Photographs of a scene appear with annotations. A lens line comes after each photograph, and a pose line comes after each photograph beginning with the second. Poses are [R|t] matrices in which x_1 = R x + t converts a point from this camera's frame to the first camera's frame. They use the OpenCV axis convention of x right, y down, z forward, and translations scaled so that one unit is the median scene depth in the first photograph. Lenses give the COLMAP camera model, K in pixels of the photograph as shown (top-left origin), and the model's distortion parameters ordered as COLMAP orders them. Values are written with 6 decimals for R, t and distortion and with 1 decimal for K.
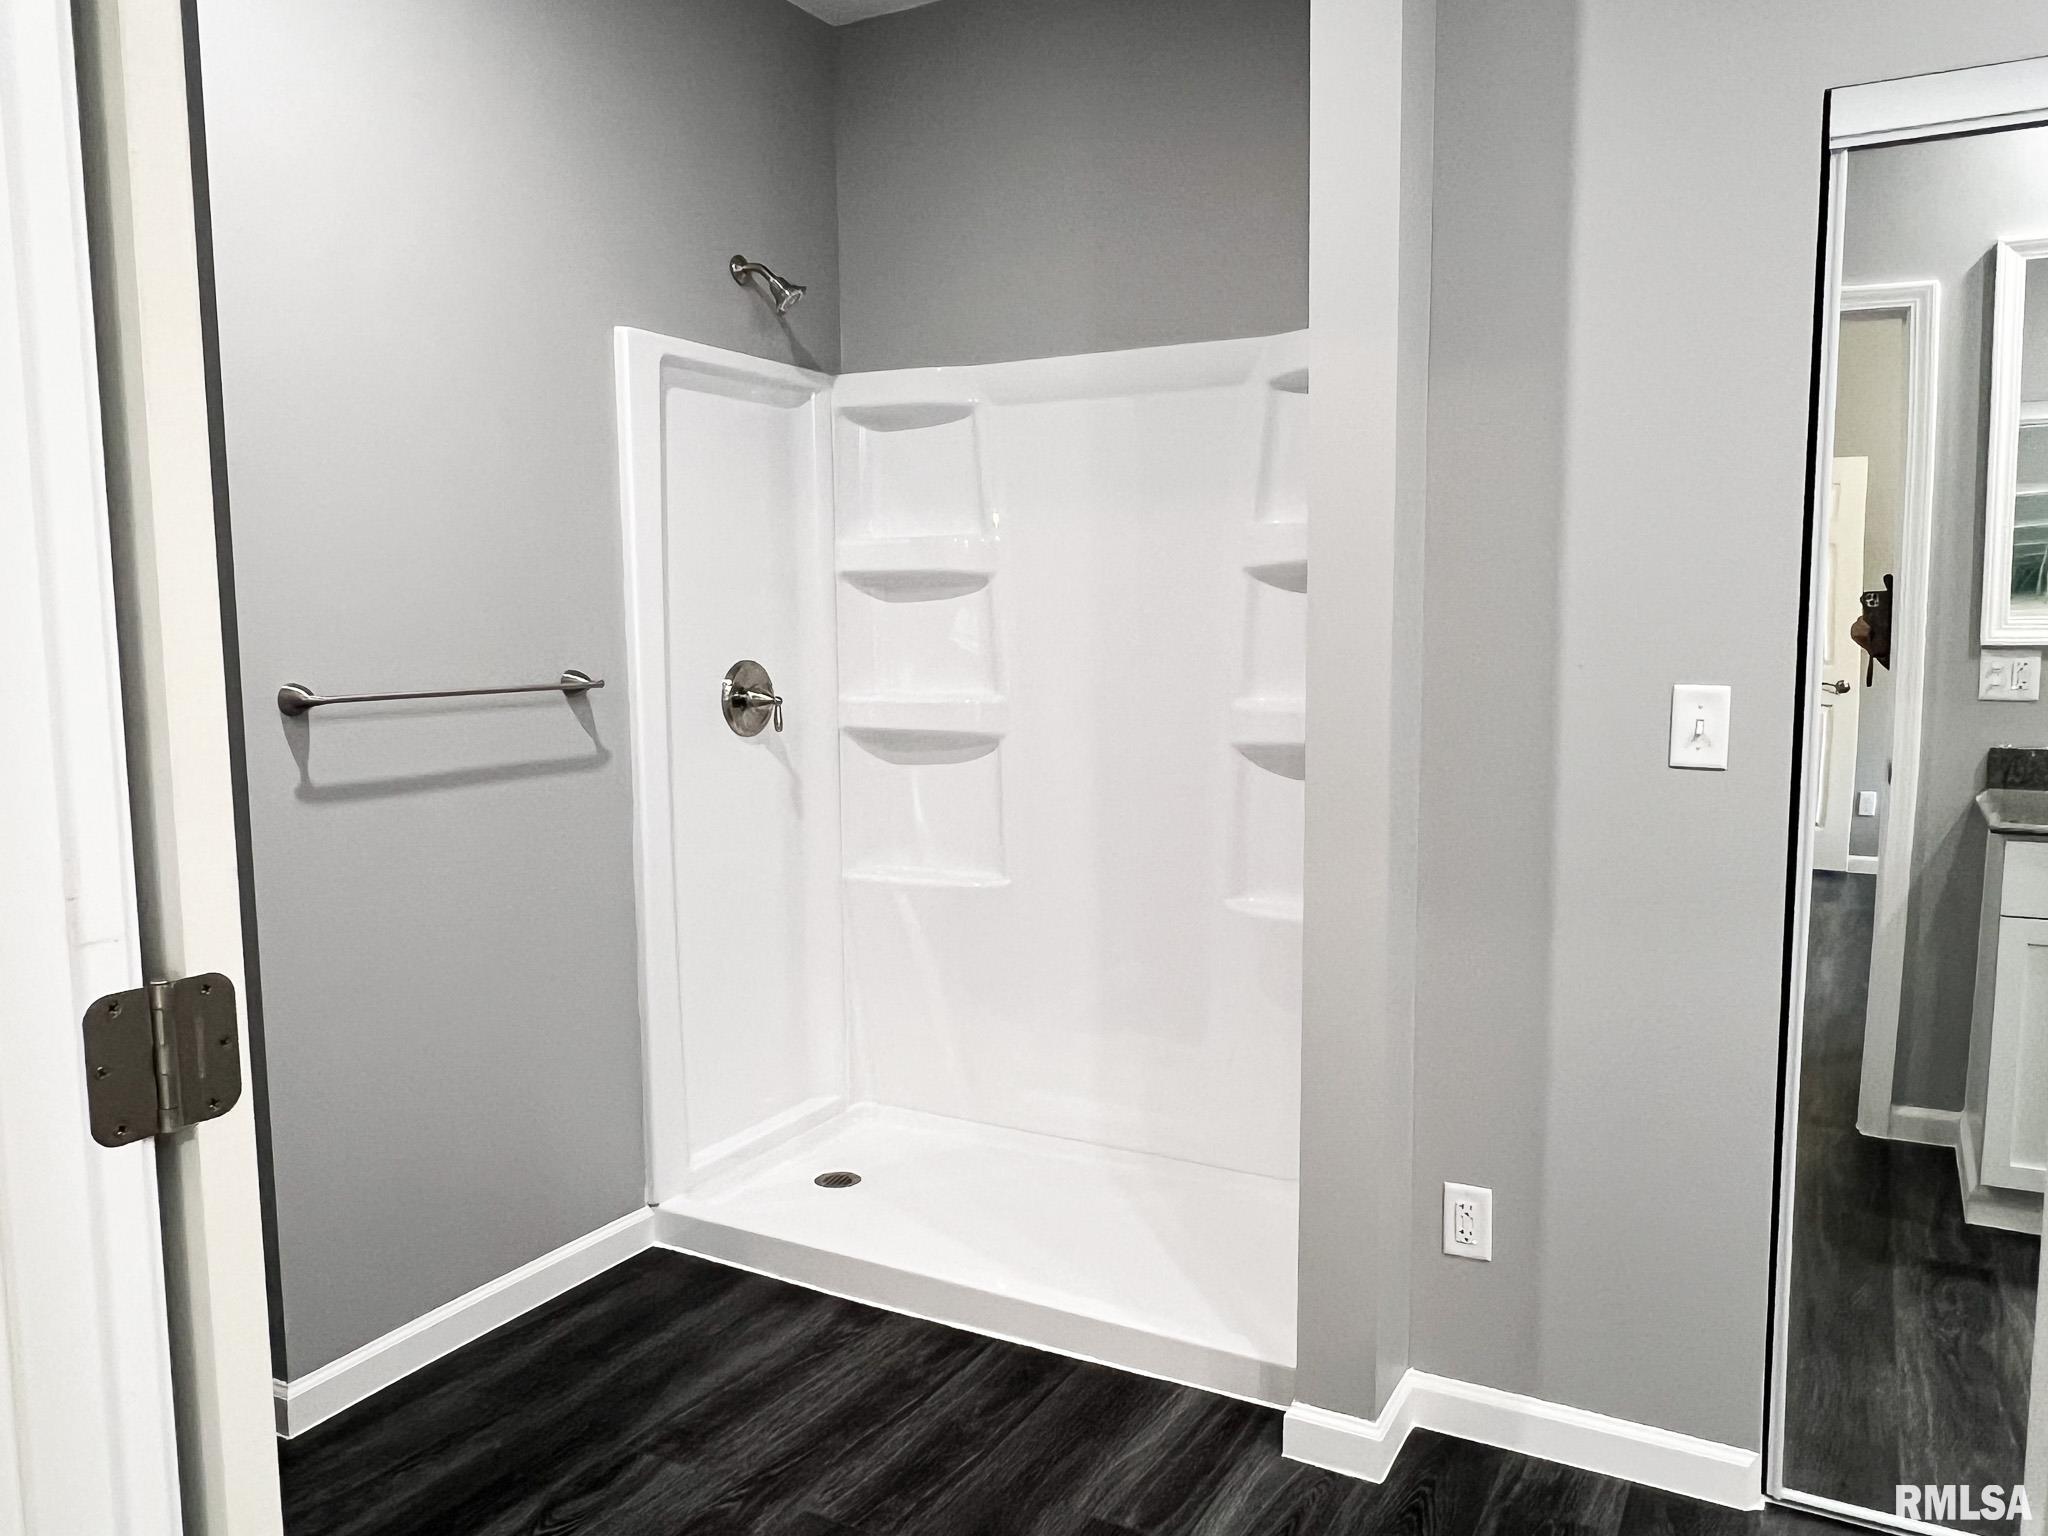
lens RADIAL K [[1470.1, 0, 1013.1], [0, 1470.1, 766.8], [0, 0, 1]] dist [-0.006003, -0.000998]
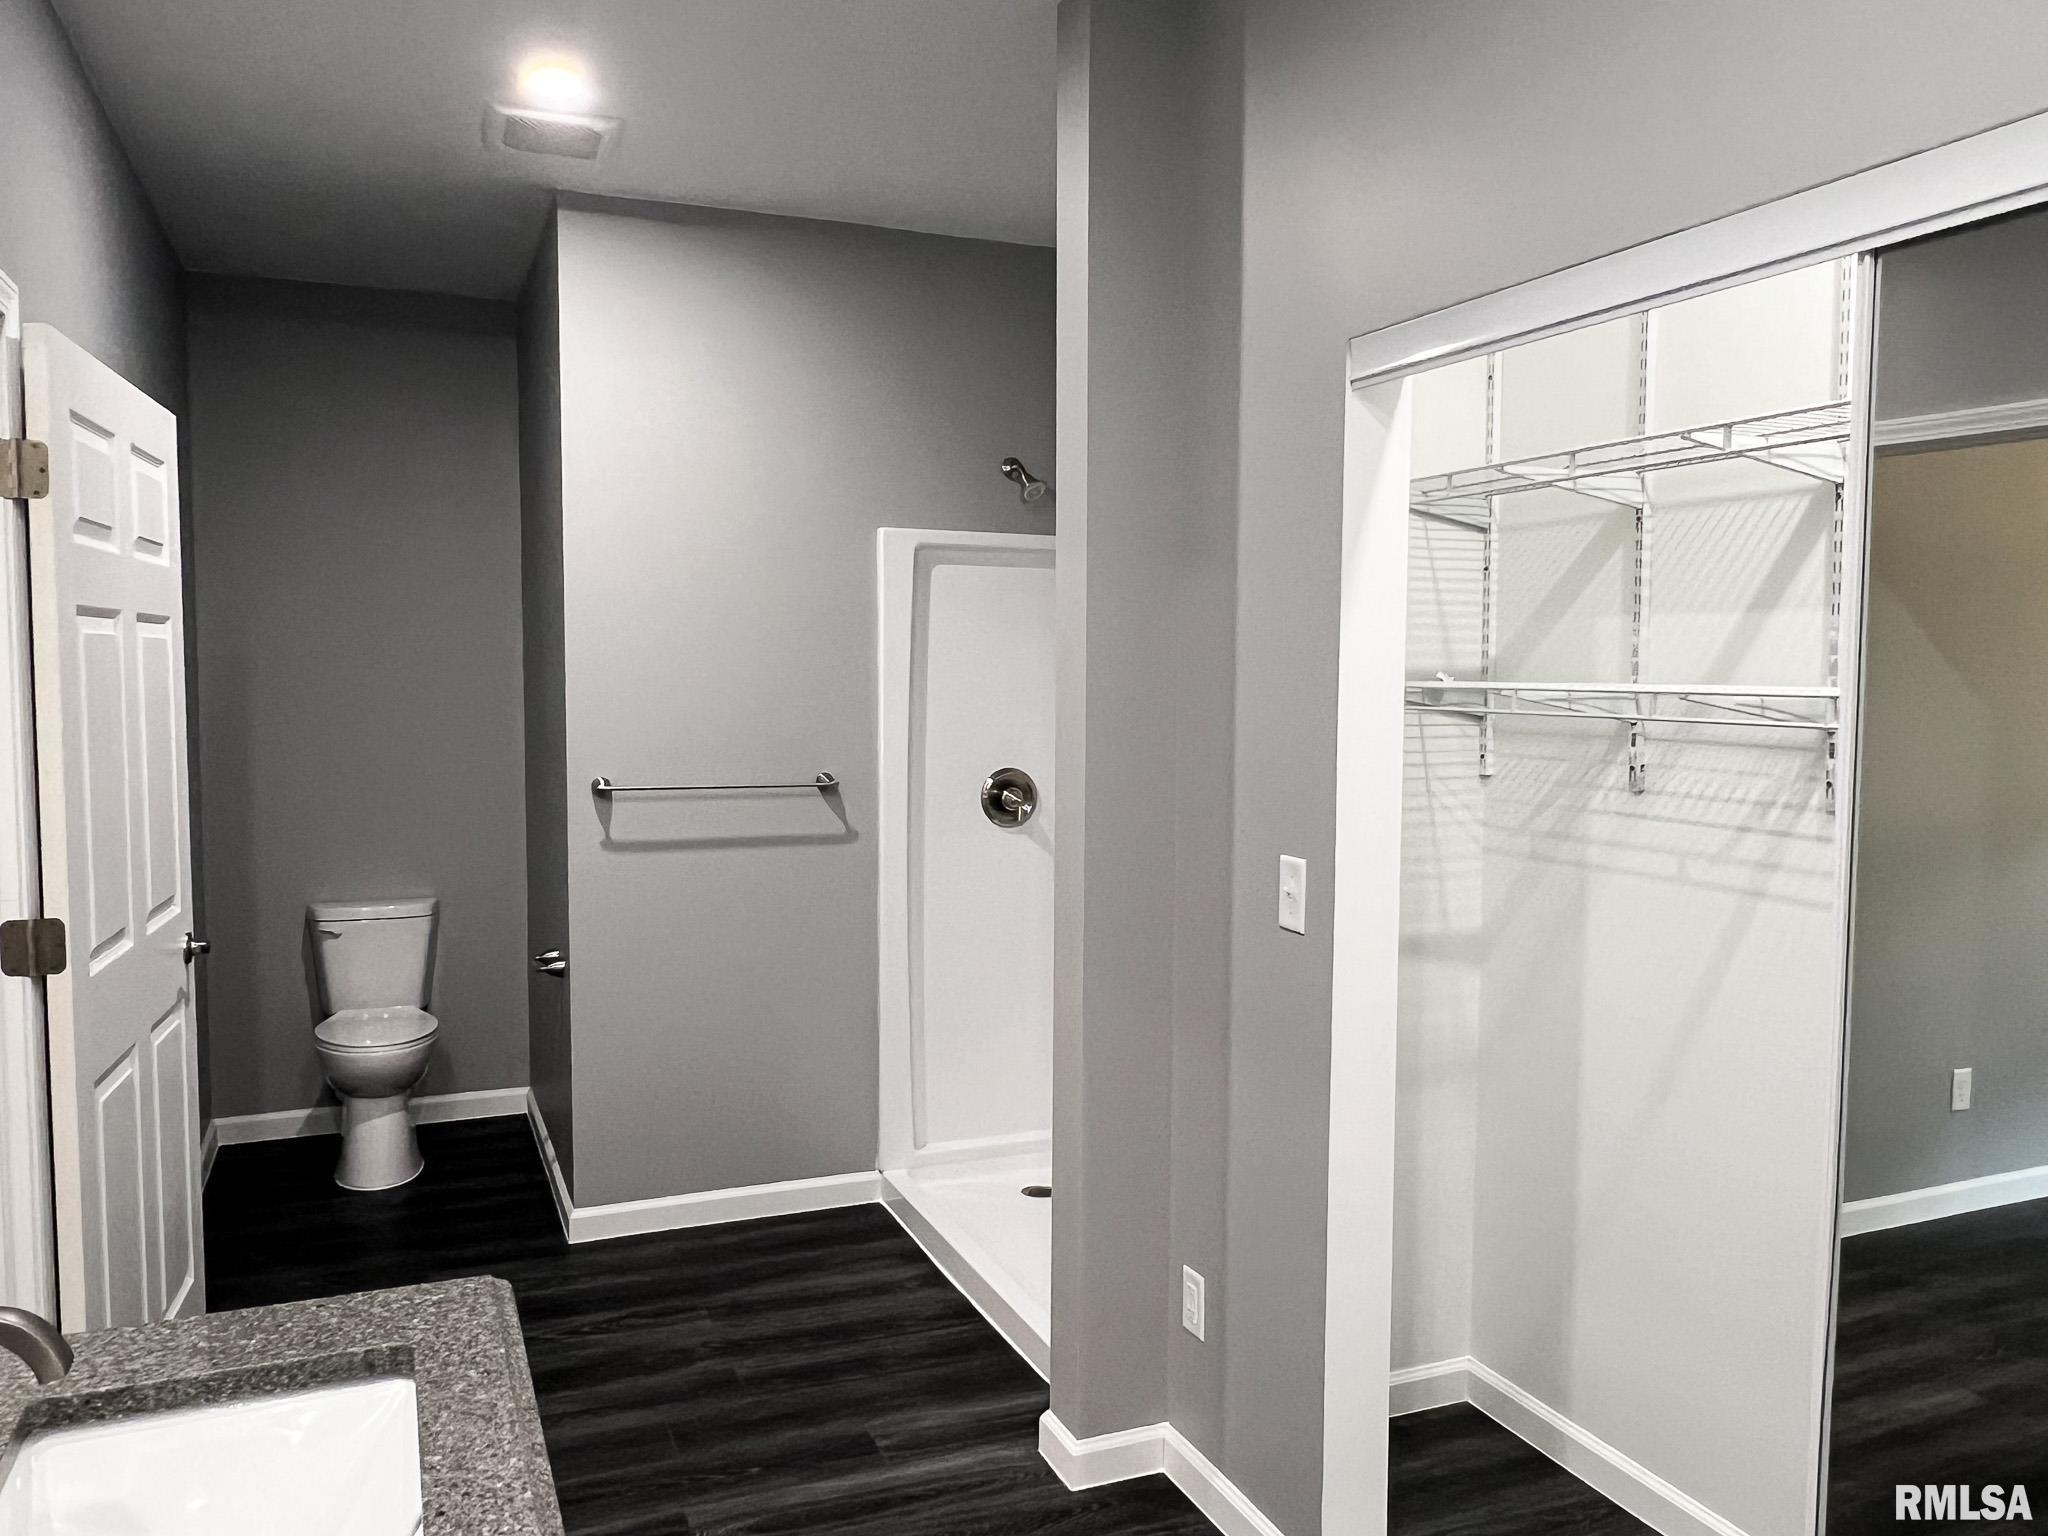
lens RADIAL K [[1470.1, 0, 1018.3], [0, 1470.1, 763.4], [0, 0, 1]] dist [-0.006003, -0.000998]
pose [[0.794187, 0.050068, -0.605608, 0.757591], [-0.075116, 0.997045, -0.016076, -0.071112], [0.603013, 0.058258, 0.795601, -0.018431]]
